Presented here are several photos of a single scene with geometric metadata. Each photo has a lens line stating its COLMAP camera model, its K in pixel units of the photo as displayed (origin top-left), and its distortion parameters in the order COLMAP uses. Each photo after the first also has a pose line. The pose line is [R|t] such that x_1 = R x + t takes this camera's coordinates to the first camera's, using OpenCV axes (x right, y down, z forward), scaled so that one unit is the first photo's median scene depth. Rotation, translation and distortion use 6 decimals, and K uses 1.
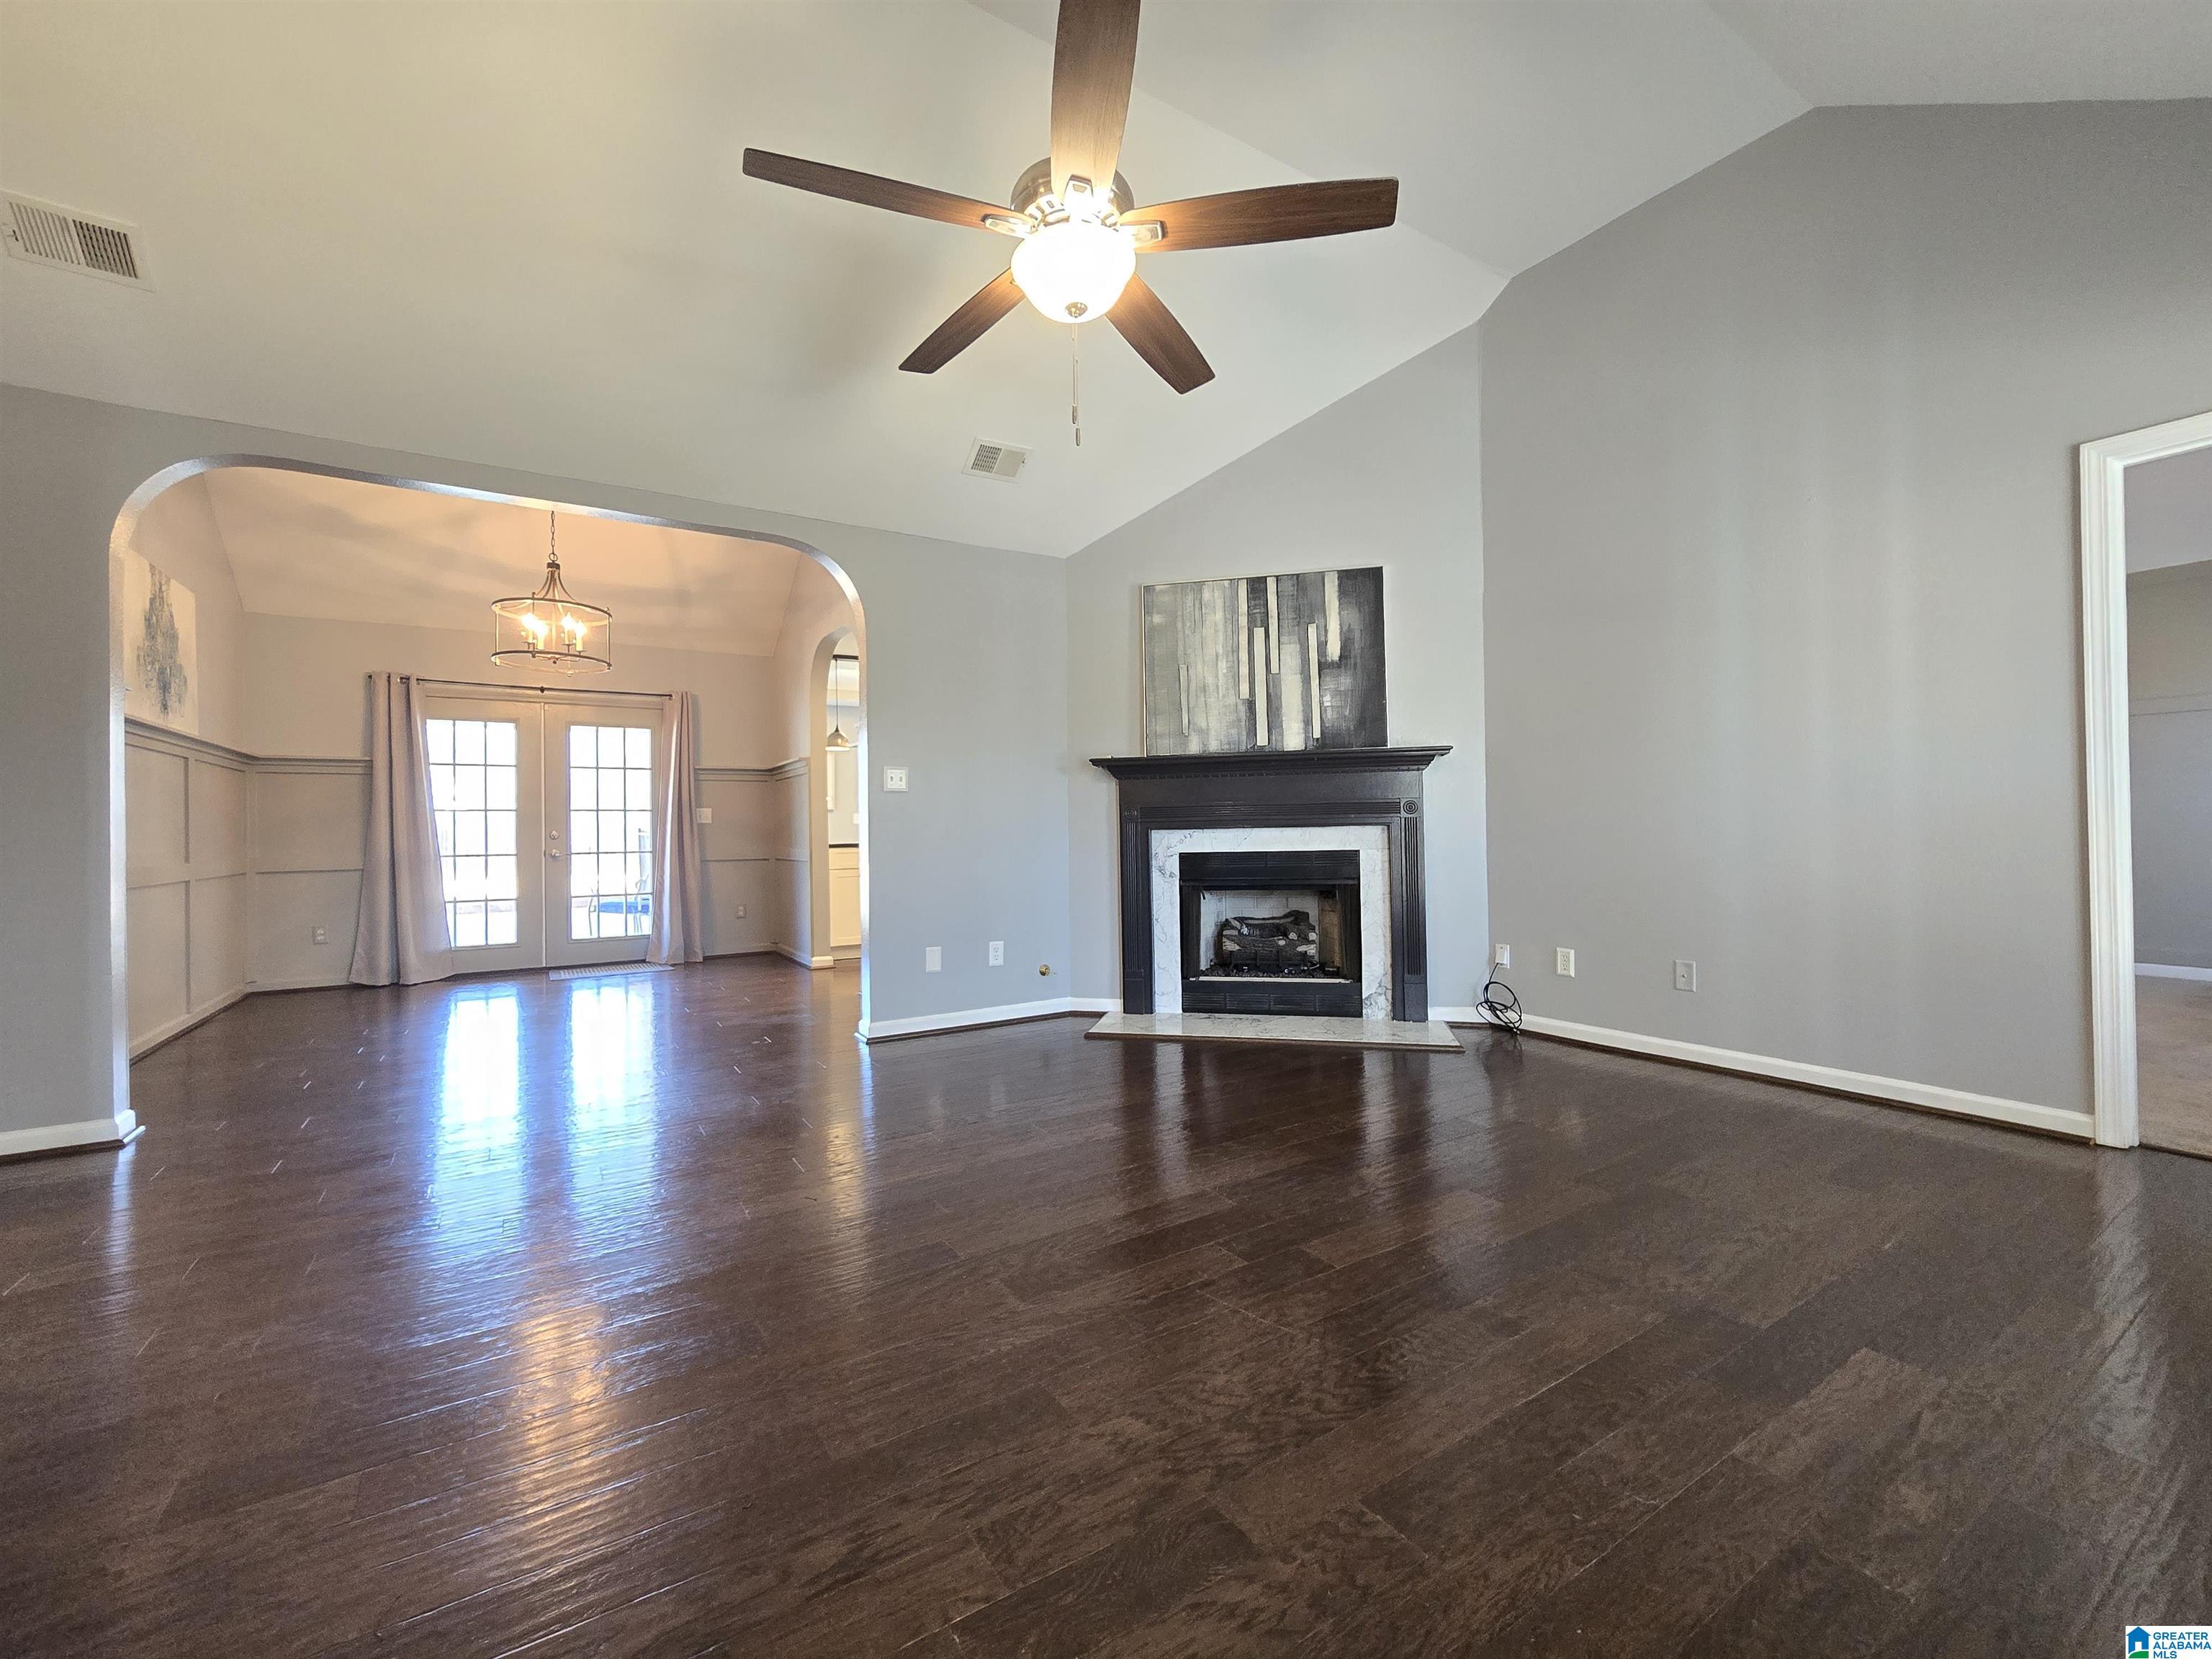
lens RADIAL K [[907.9, 0, 1092.8], [0, 907.9, 823.6], [0, 0, 1]] dist [-0.003103, -0.001307]
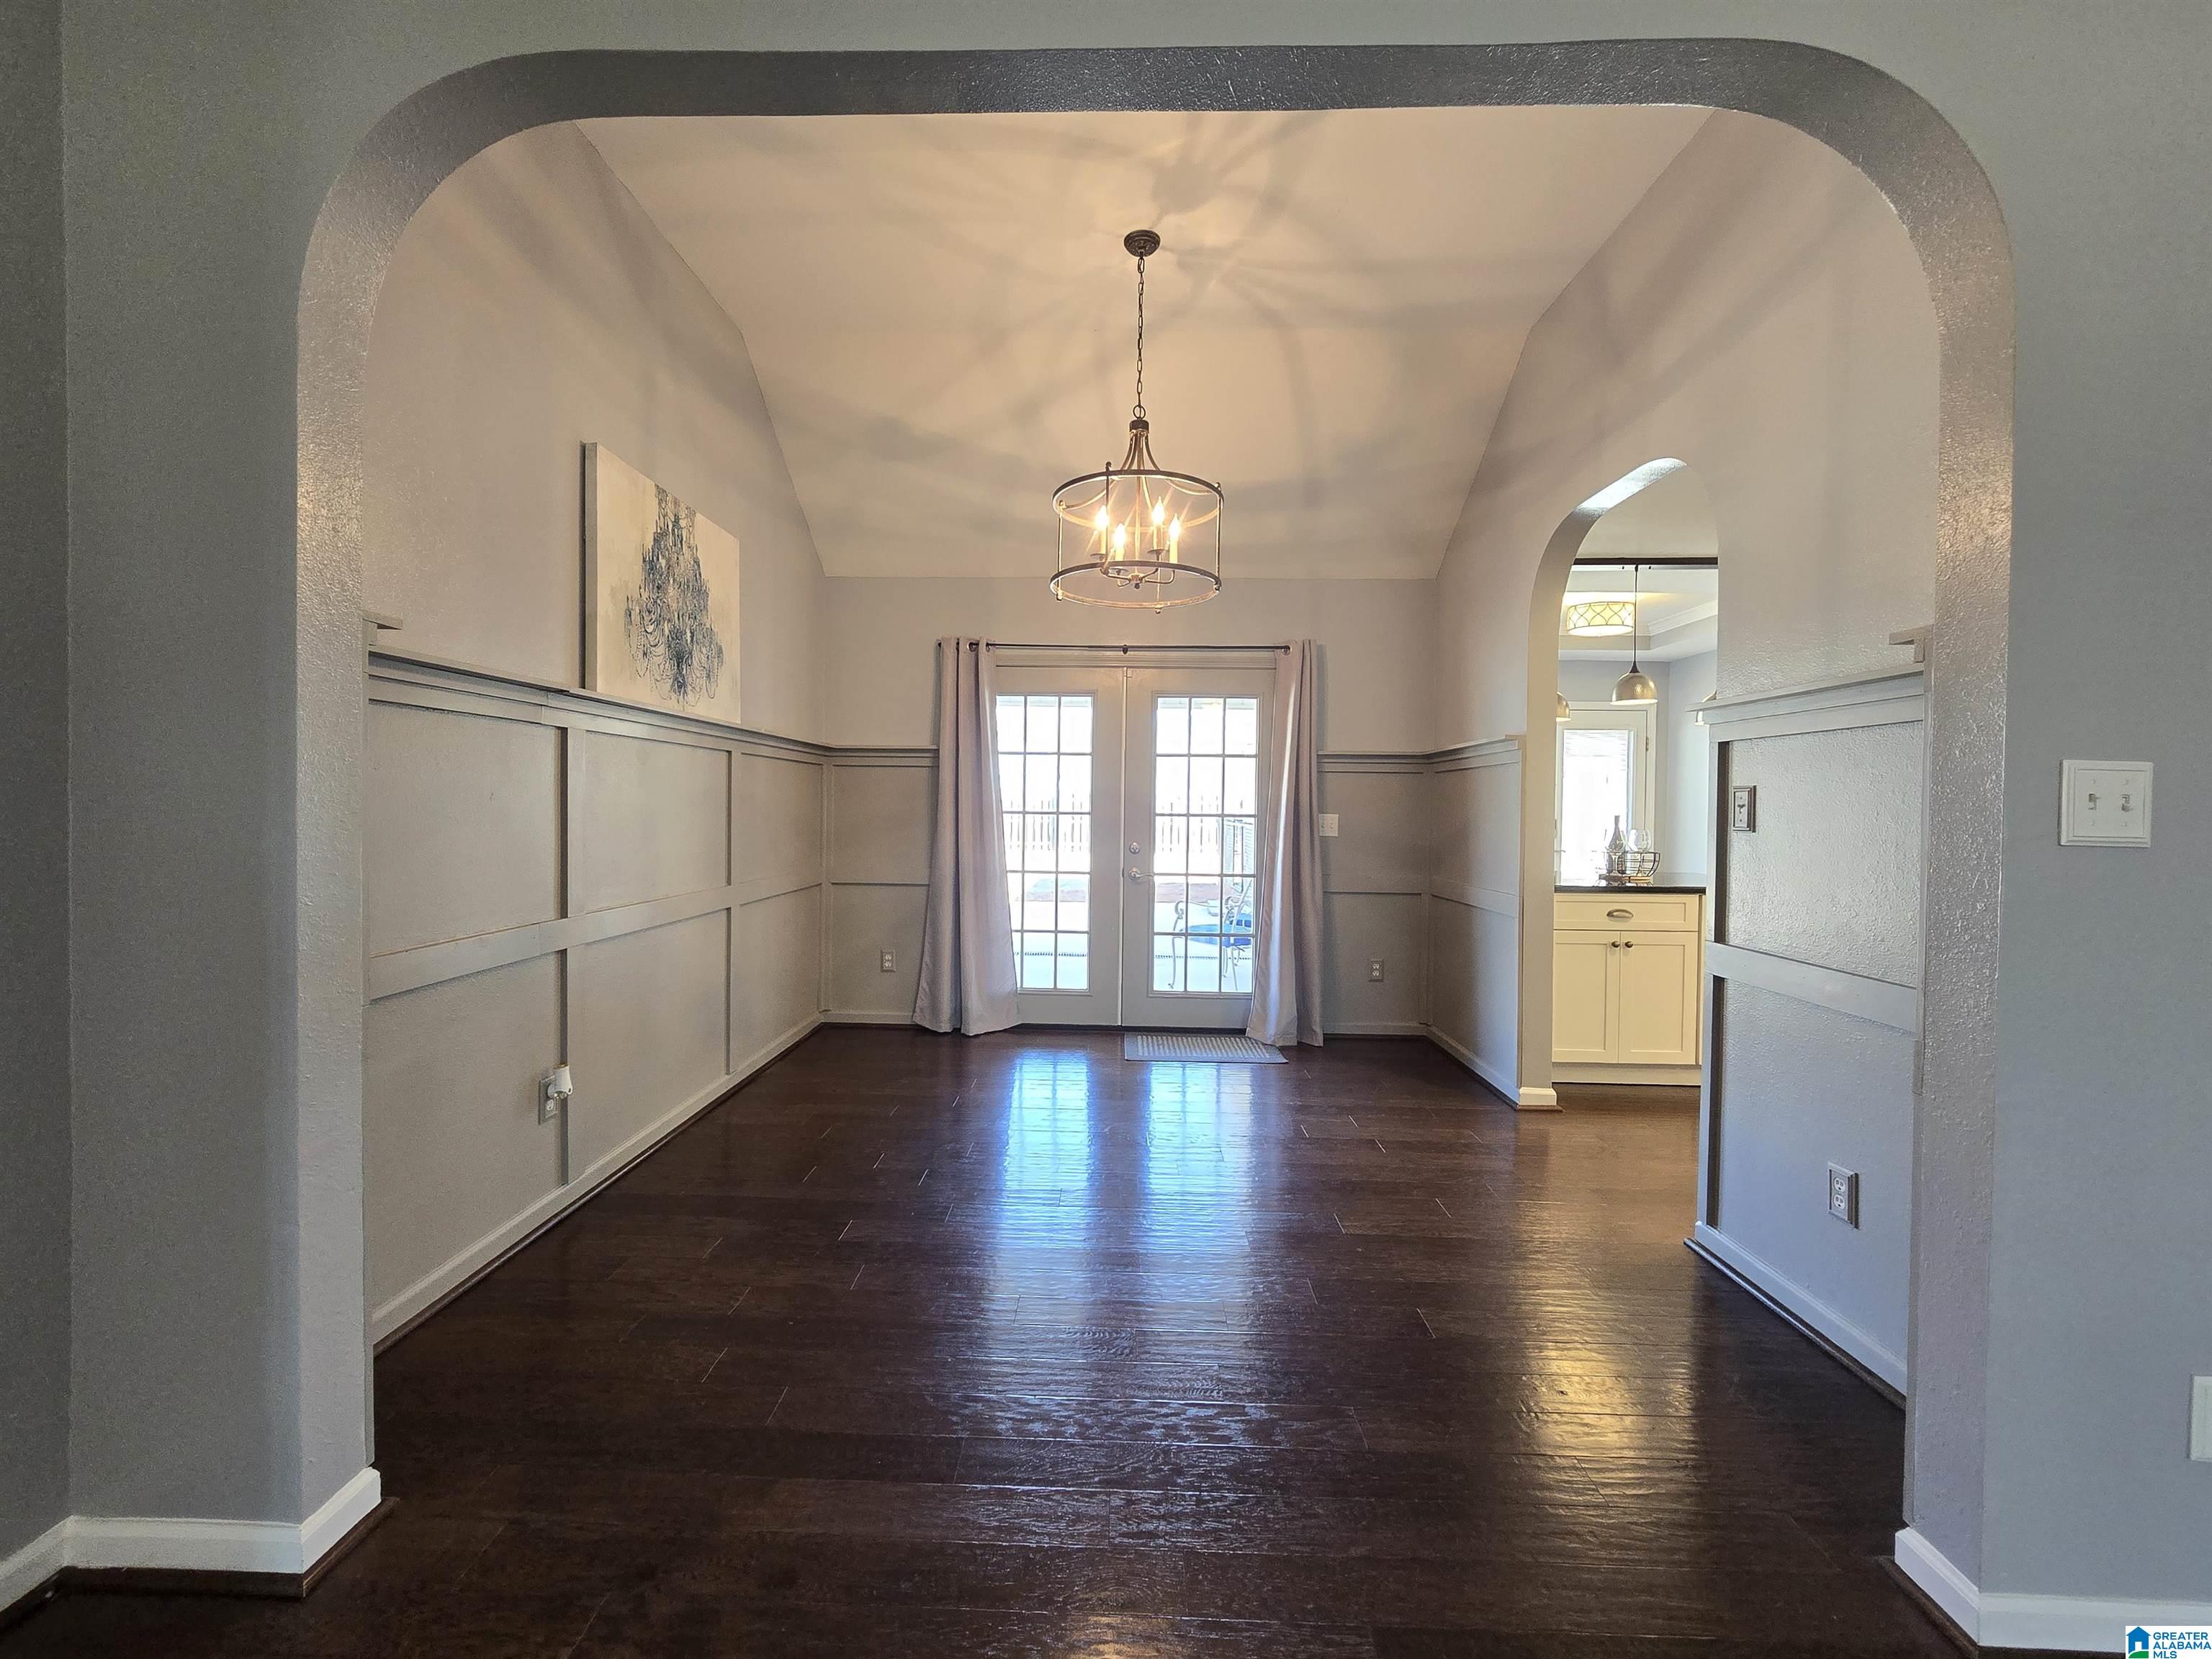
lens RADIAL K [[907.9, 0, 1089.4], [0, 907.9, 815.6], [0, 0, 1]] dist [-0.003103, -0.001307]
pose [[0.828689, 0.028972, -0.558958, -0.310858], [-0.020135, 0.999556, 0.021958, -0.041676], [0.559346, -0.006942, 0.828905, 0.536698]]
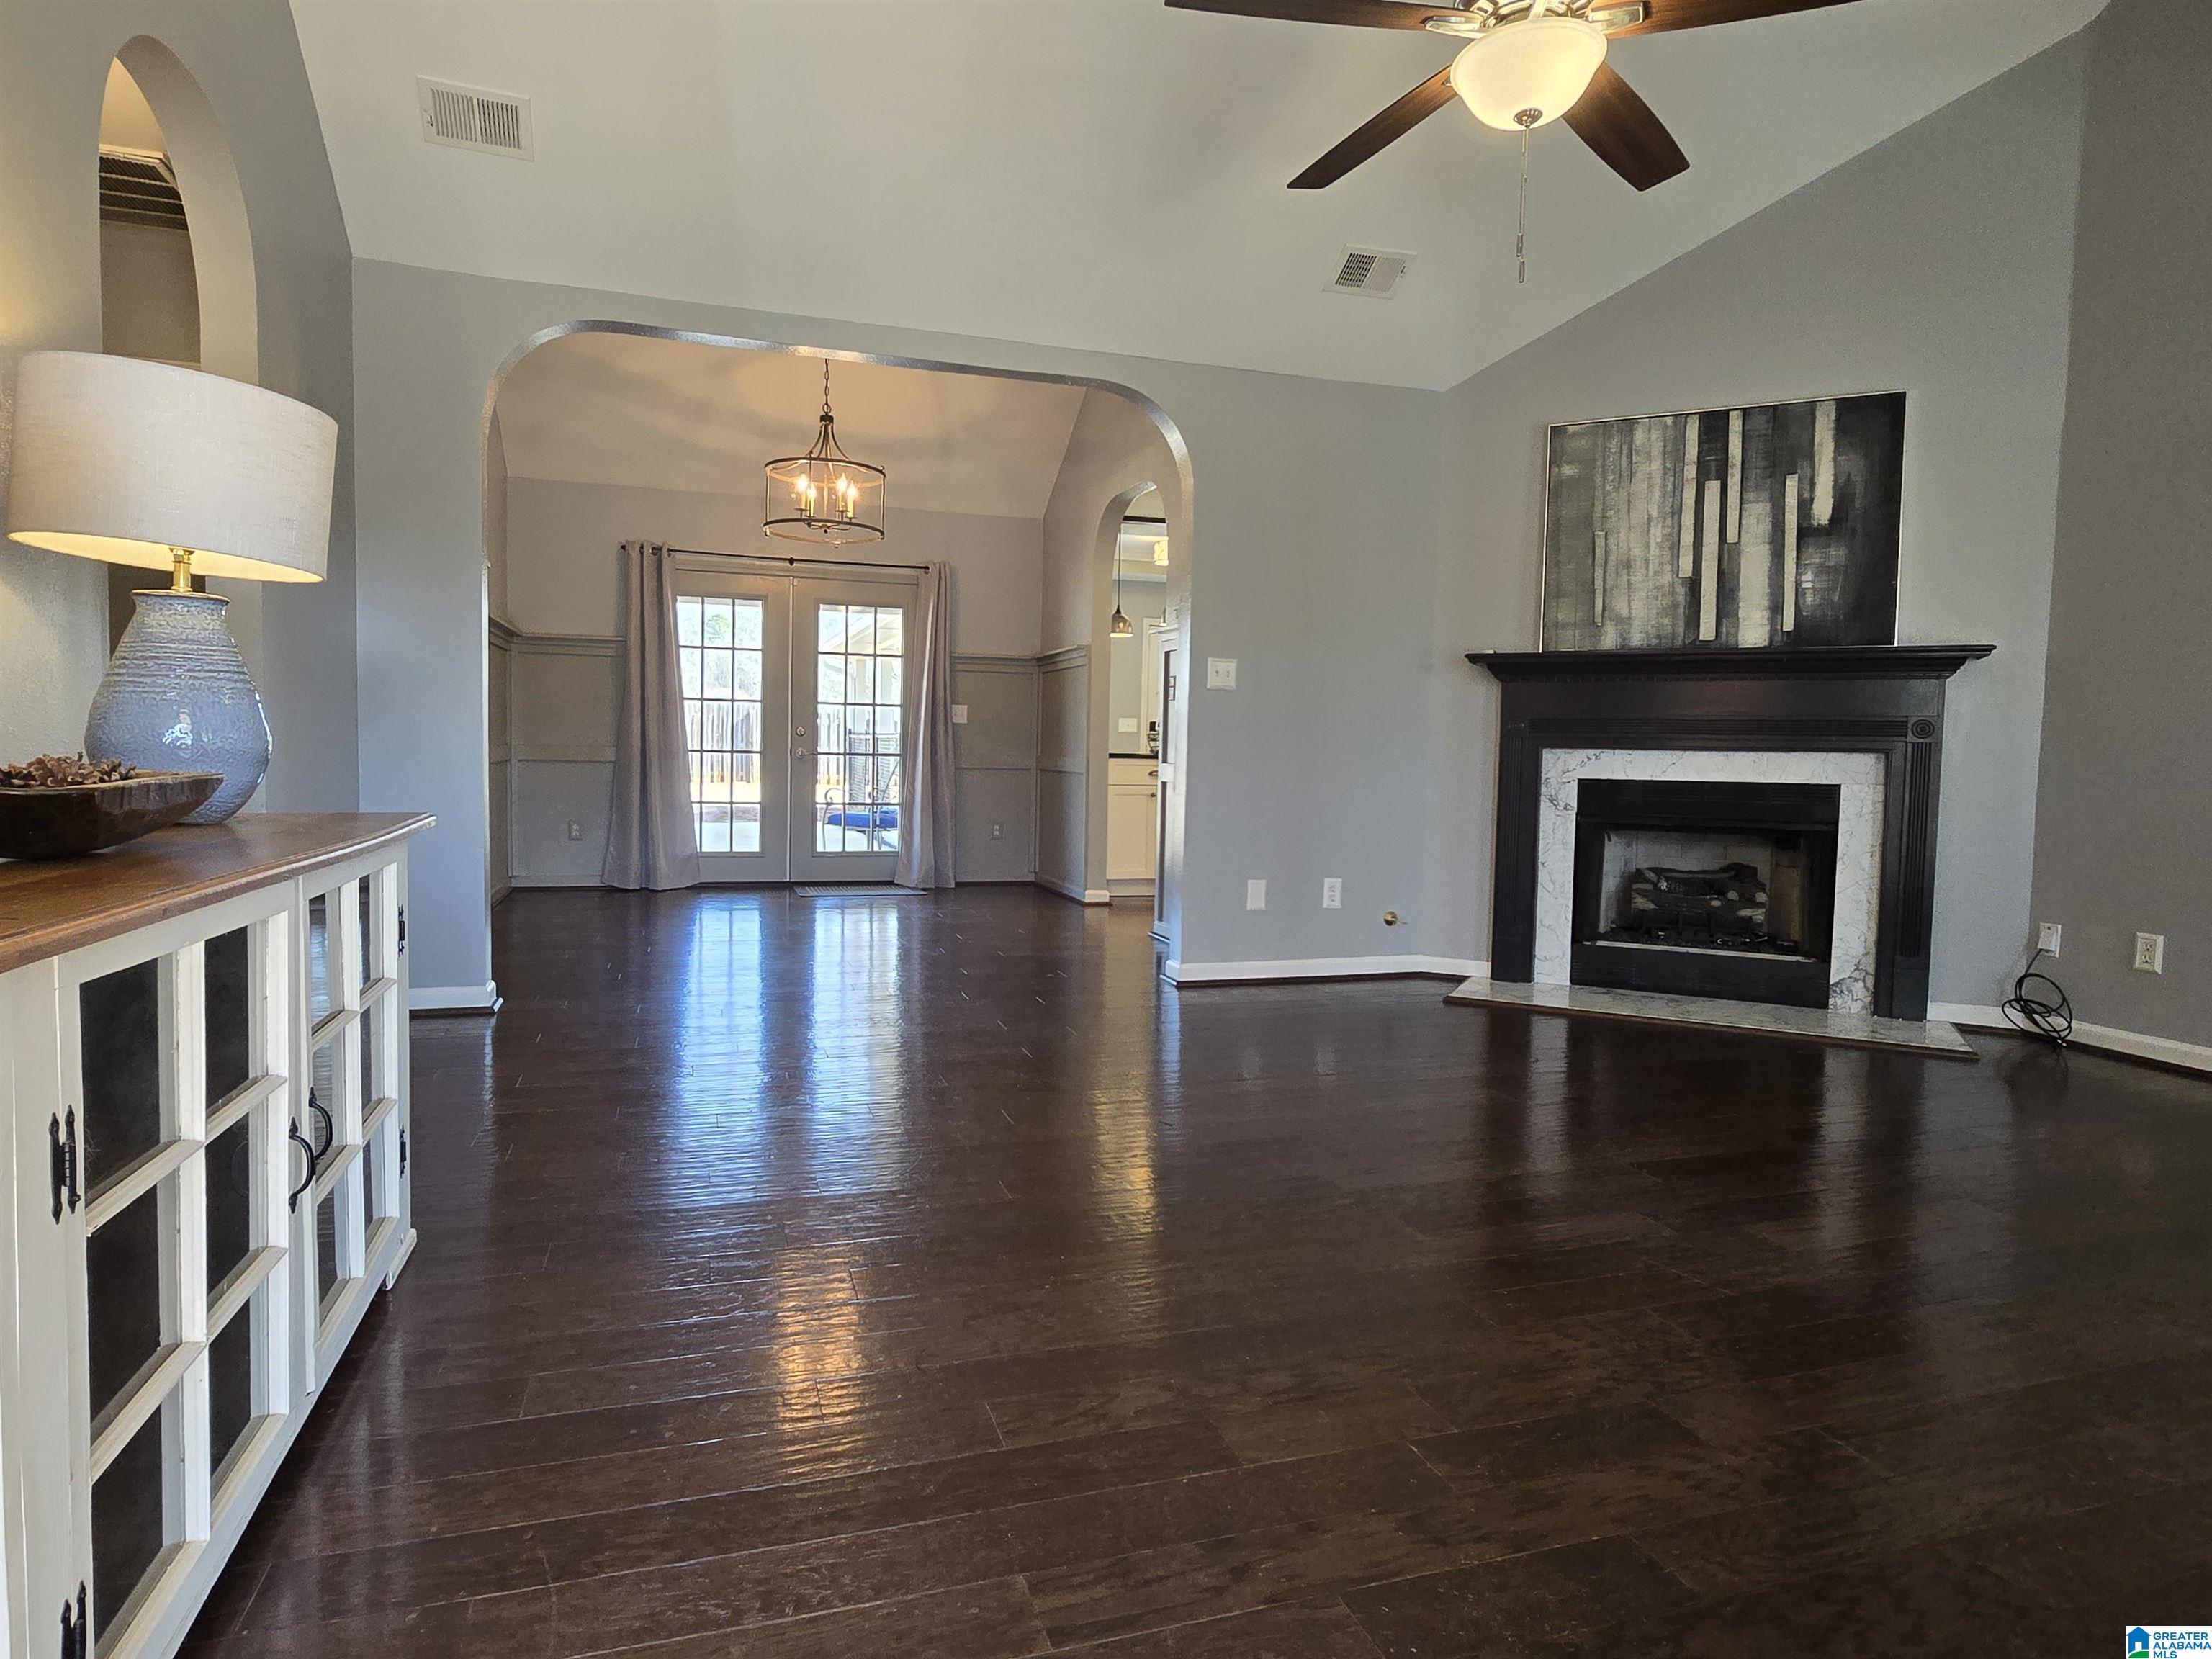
lens RADIAL K [[1247.4, 0, 1086.9], [0, 1247.4, 825.3], [0, 0, 1]] dist [-0.007687, -0.001441]
pose [[0.968396, 0.051228, -0.244102, -0.049271], [-0.034614, 0.996813, 0.071875, 0.009876], [0.247006, -0.061154, 0.967082, -0.127078]]
